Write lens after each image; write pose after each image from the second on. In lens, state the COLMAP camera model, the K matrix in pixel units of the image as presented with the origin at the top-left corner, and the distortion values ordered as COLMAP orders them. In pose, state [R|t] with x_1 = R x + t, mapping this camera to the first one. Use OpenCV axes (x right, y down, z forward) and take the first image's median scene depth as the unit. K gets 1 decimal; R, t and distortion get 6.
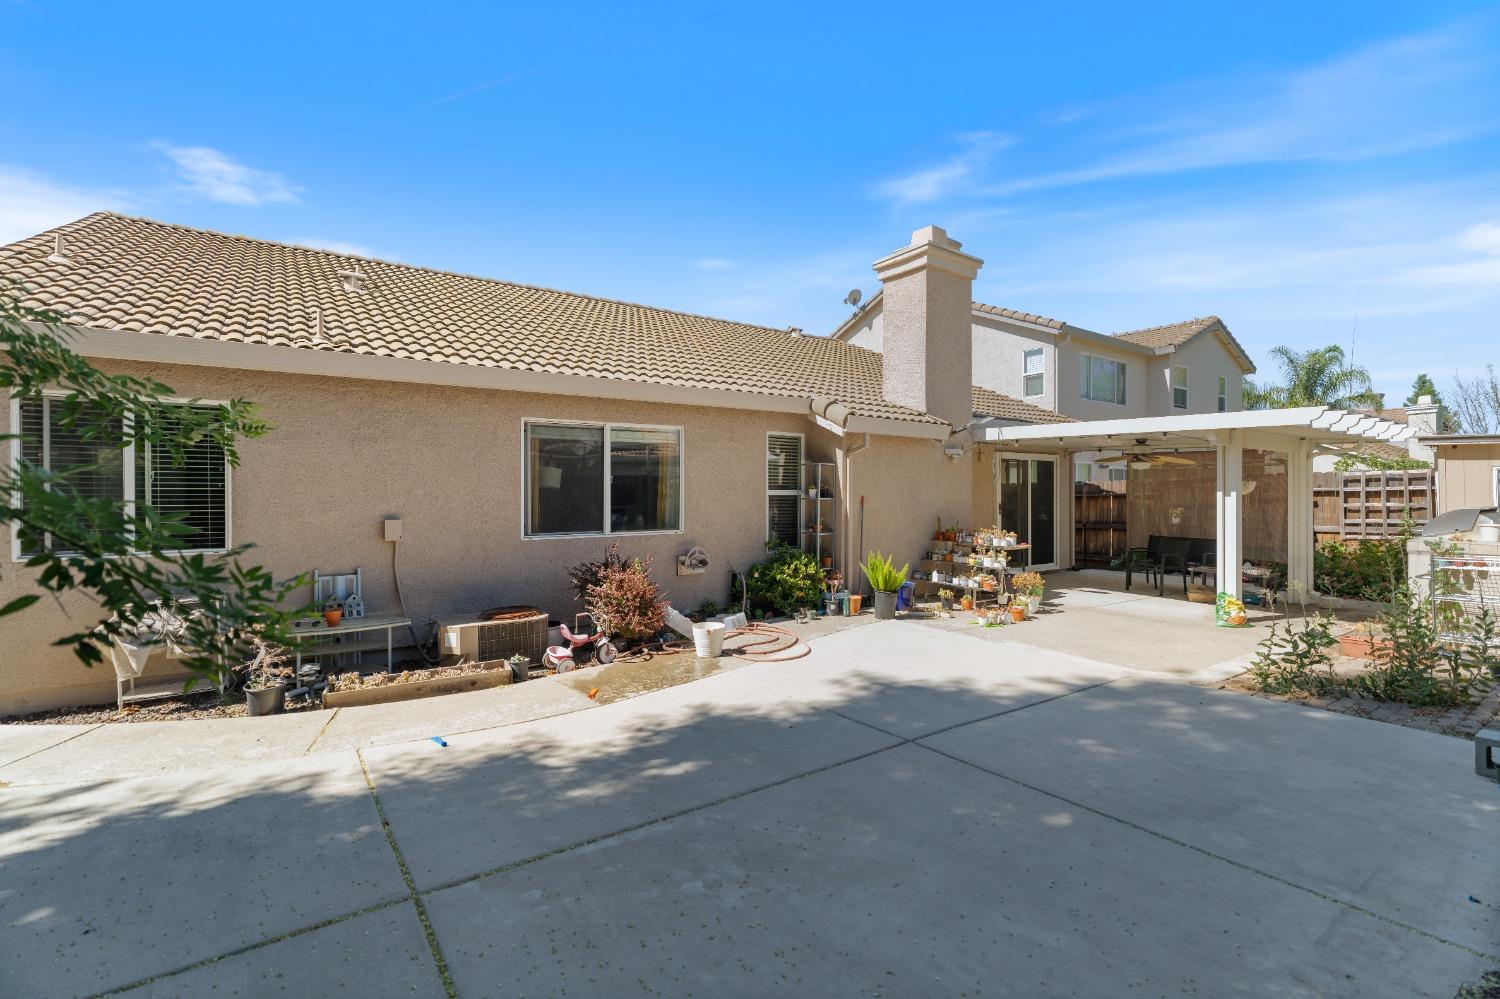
lens RADIAL K [[680.5, 0, 745.8], [0, 680.5, 499.6], [0, 0, 1]] dist [-0.001282, 0.000166]
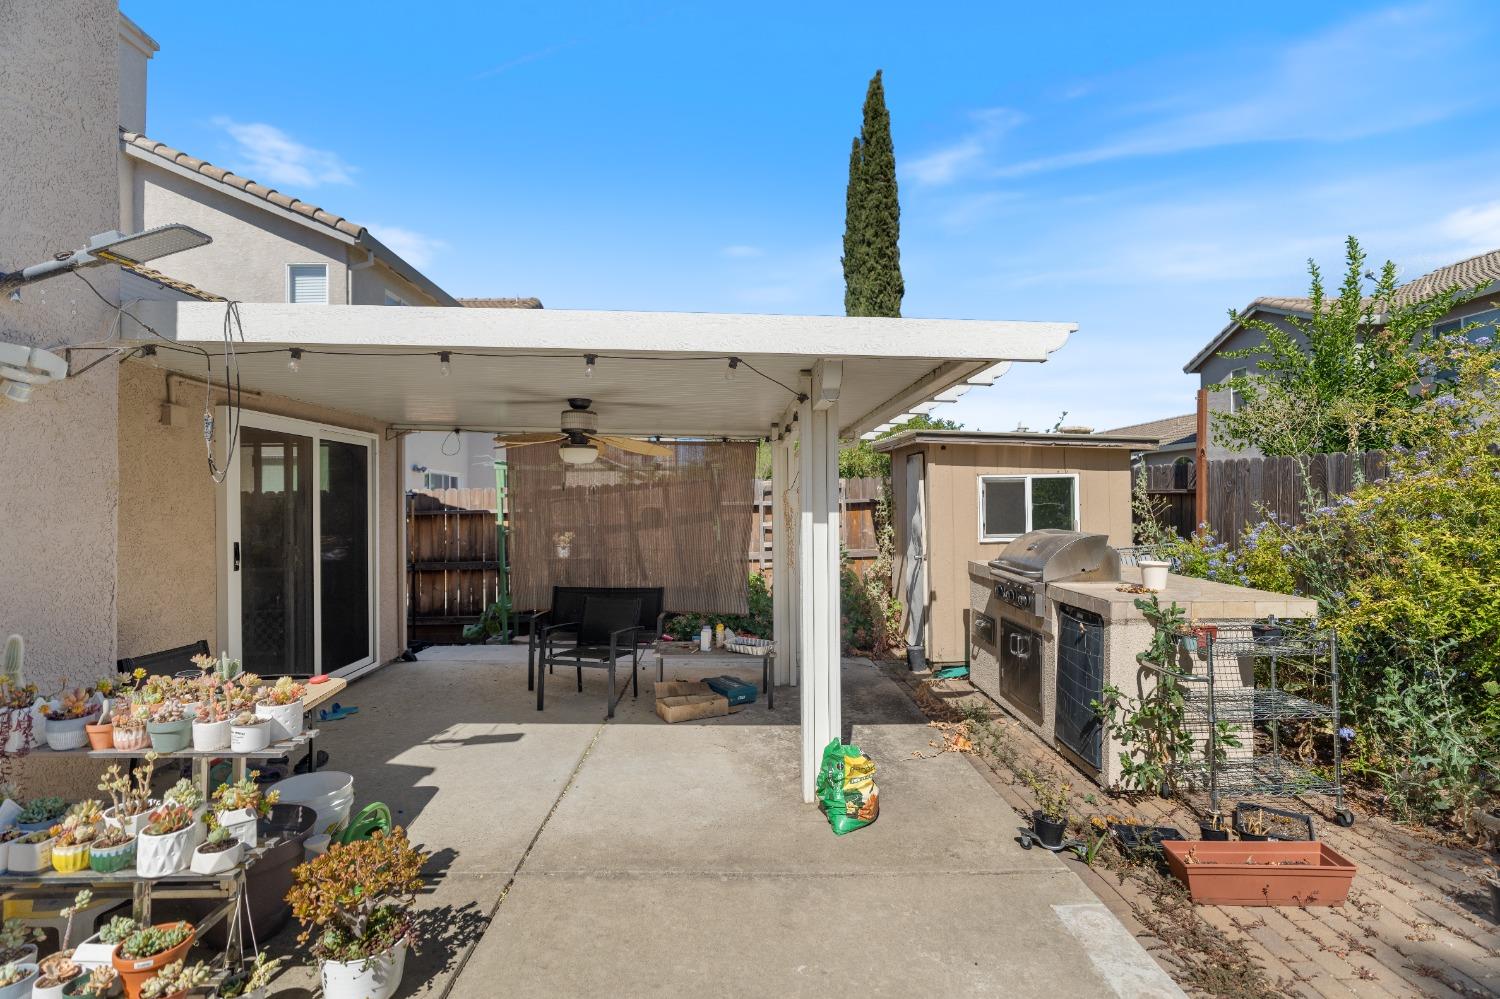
lens RADIAL K [[680.5, 0, 745.8], [0, 680.5, 499.6], [0, 0, 1]] dist [-0.001282, 0.000166]
pose [[0.548521, 0.002318, 0.836134, 0.569122], [0.013038, 0.999851, -0.011325, -0.028060], [-0.836035, 0.017114, 0.548409, 1.488098]]
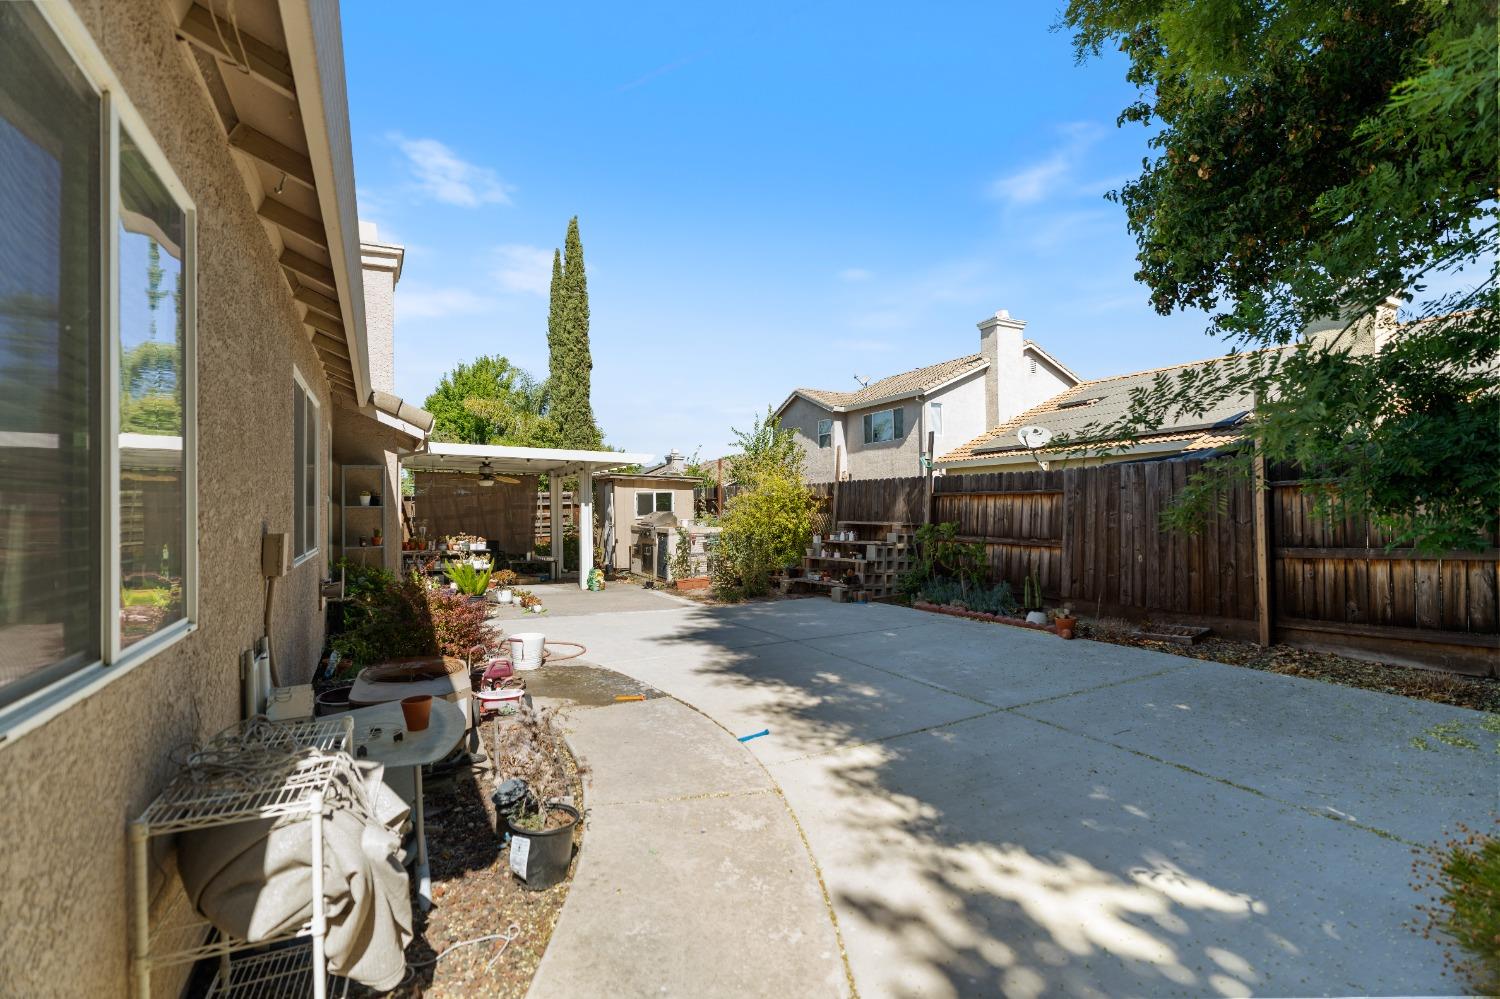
lens RADIAL K [[688.0, 0, 747.8], [0, 688.0, 507.1], [0, 0, 1]] dist [0.000451, 0.000101]
pose [[0.105787, 0.006104, 0.994370, -1.447155], [0.017921, 0.999807, -0.008044, 0.031517], [-0.994227, 0.018671, 0.105657, 0.905459]]
